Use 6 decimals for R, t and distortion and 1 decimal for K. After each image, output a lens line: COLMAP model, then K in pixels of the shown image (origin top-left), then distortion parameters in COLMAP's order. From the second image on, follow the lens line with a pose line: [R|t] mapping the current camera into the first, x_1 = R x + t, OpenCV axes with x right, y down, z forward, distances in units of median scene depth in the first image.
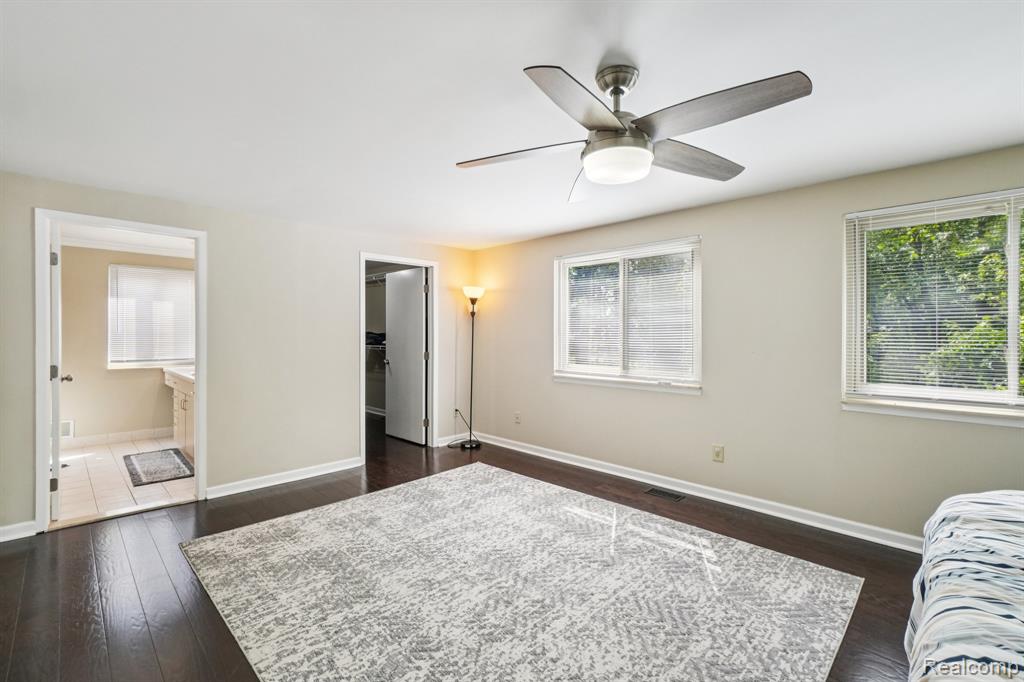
lens RADIAL K [[458.0, 0, 516.0], [0, 458.0, 336.7], [0, 0, 1]] dist [-0.003481, 0.000304]
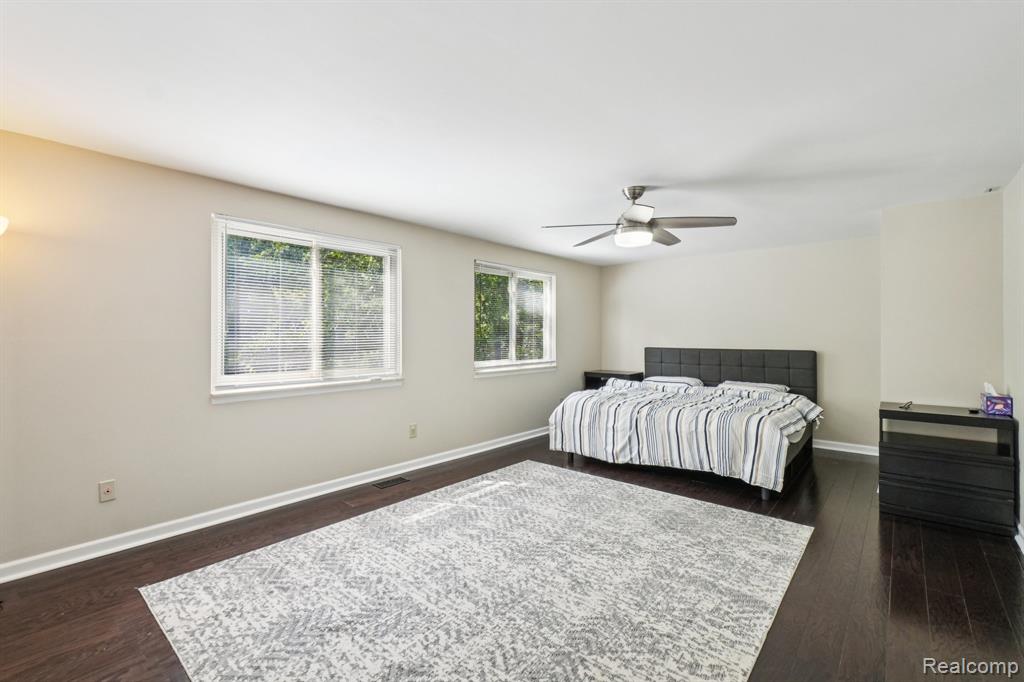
lens RADIAL K [[458.0, 0, 516.0], [0, 458.0, 336.7], [0, 0, 1]] dist [-0.003481, 0.000304]
pose [[-0.082543, -0.006407, 0.996567, -0.941461], [0.002040, 0.999976, 0.006598, -0.002349], [-0.996585, 0.002578, -0.082528, 0.985440]]
